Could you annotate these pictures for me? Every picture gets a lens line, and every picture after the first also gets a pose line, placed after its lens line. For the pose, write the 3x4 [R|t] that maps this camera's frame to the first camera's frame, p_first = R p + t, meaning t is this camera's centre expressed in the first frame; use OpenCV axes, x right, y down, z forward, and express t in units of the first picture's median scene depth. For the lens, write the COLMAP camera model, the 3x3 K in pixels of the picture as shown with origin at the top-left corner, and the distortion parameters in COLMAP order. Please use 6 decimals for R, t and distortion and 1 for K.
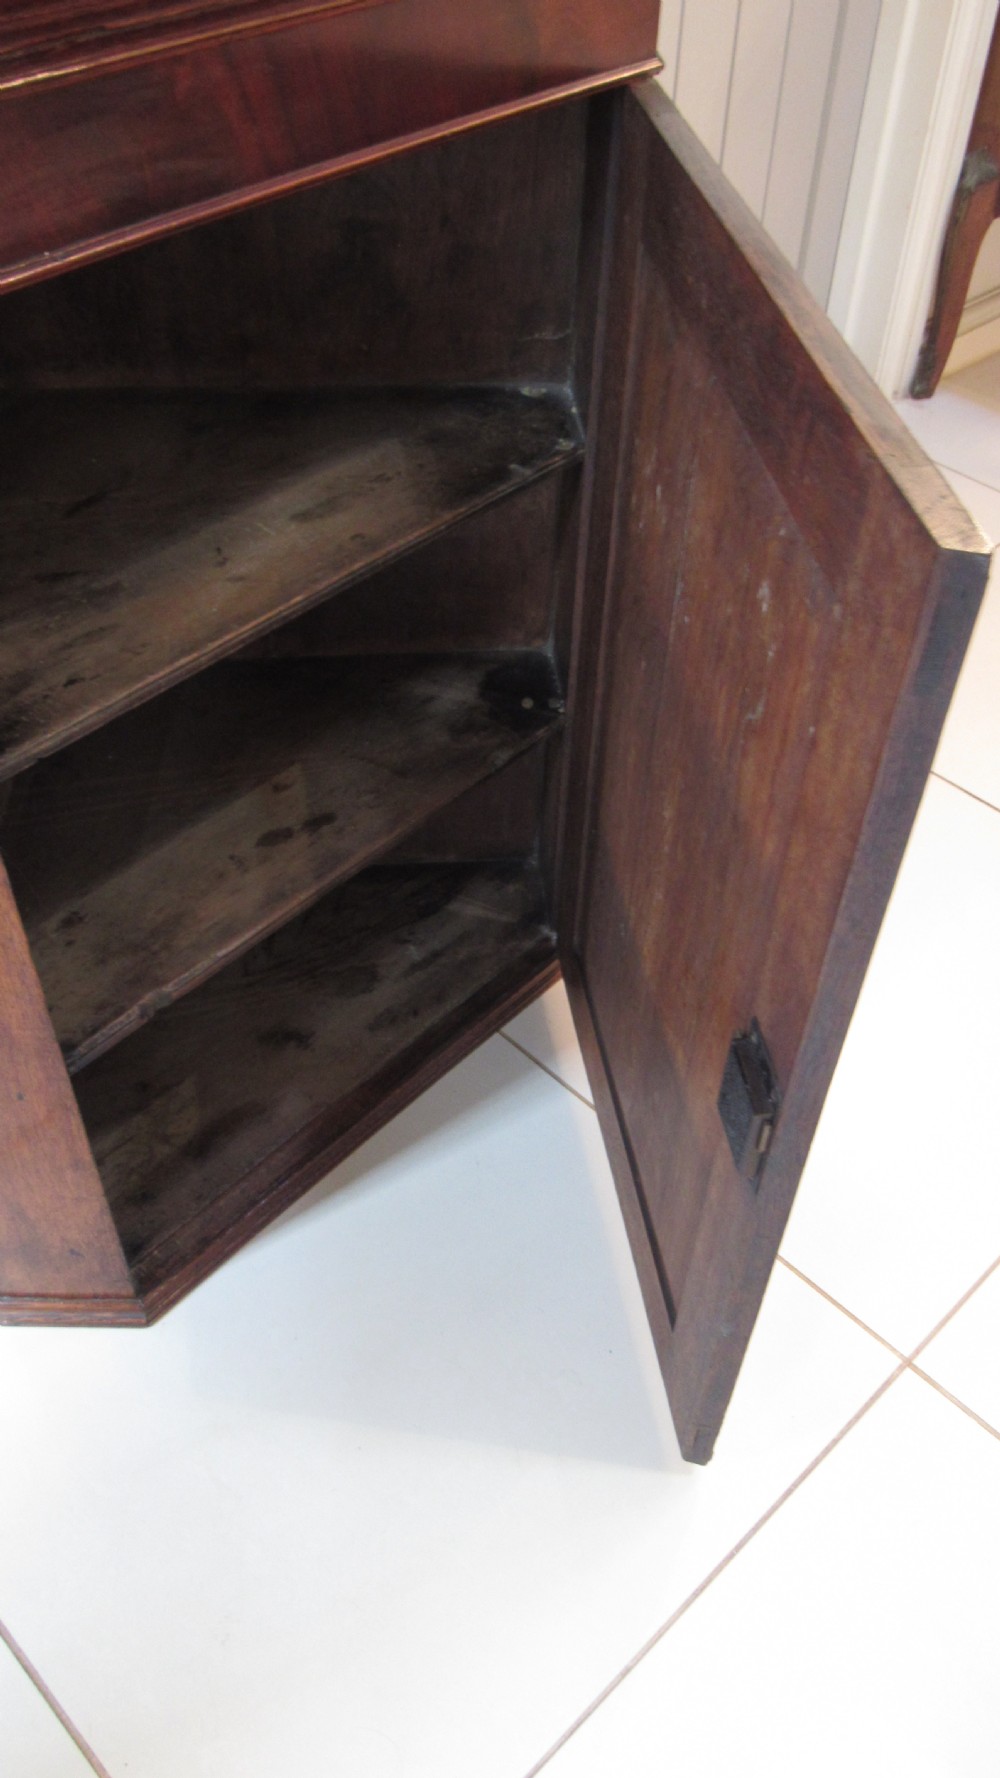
lens RADIAL K [[1483.9, 0, 500.0], [0, 1483.9, 889.0], [0, 0, 1]] dist [-0.028623, 0.004373]
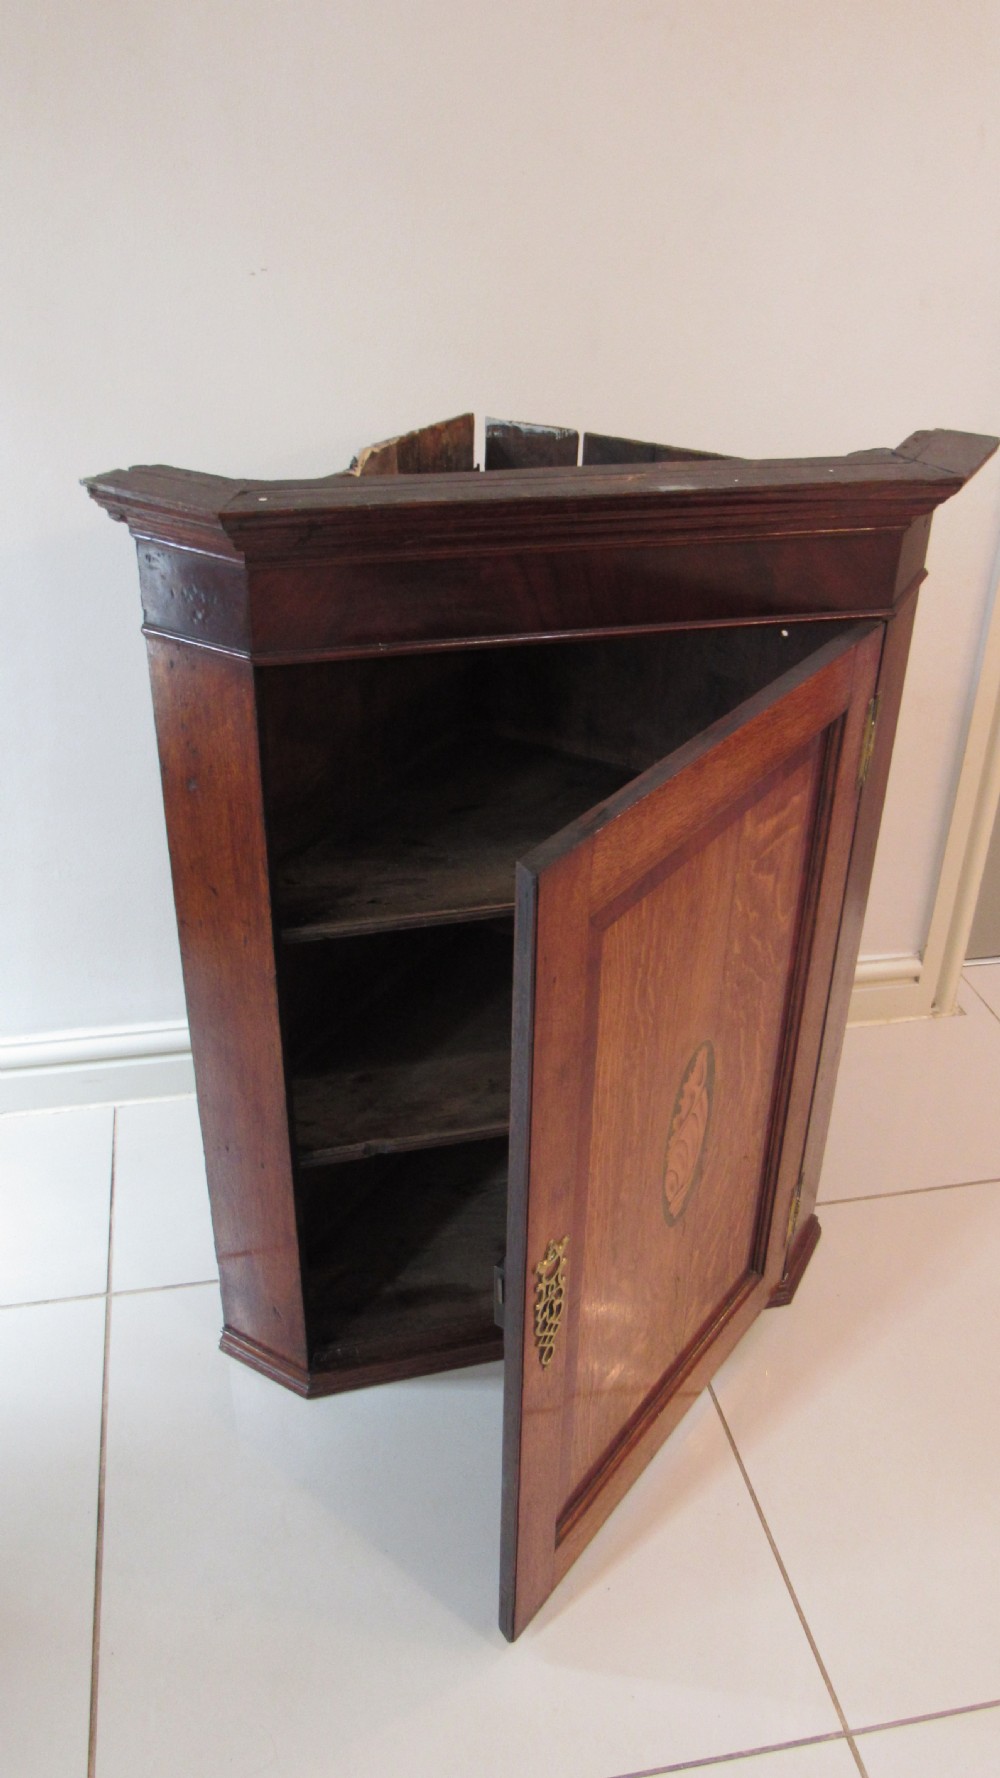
lens RADIAL K [[1483.9, 0, 500.0], [0, 1483.9, 889.0], [0, 0, 1]] dist [-0.028623, 0.004373]
pose [[0.839467, 0.268861, -0.472239, 0.449480], [-0.383160, 0.909089, -0.163544, 0.040039], [0.385337, 0.318232, 0.866166, -0.232249]]
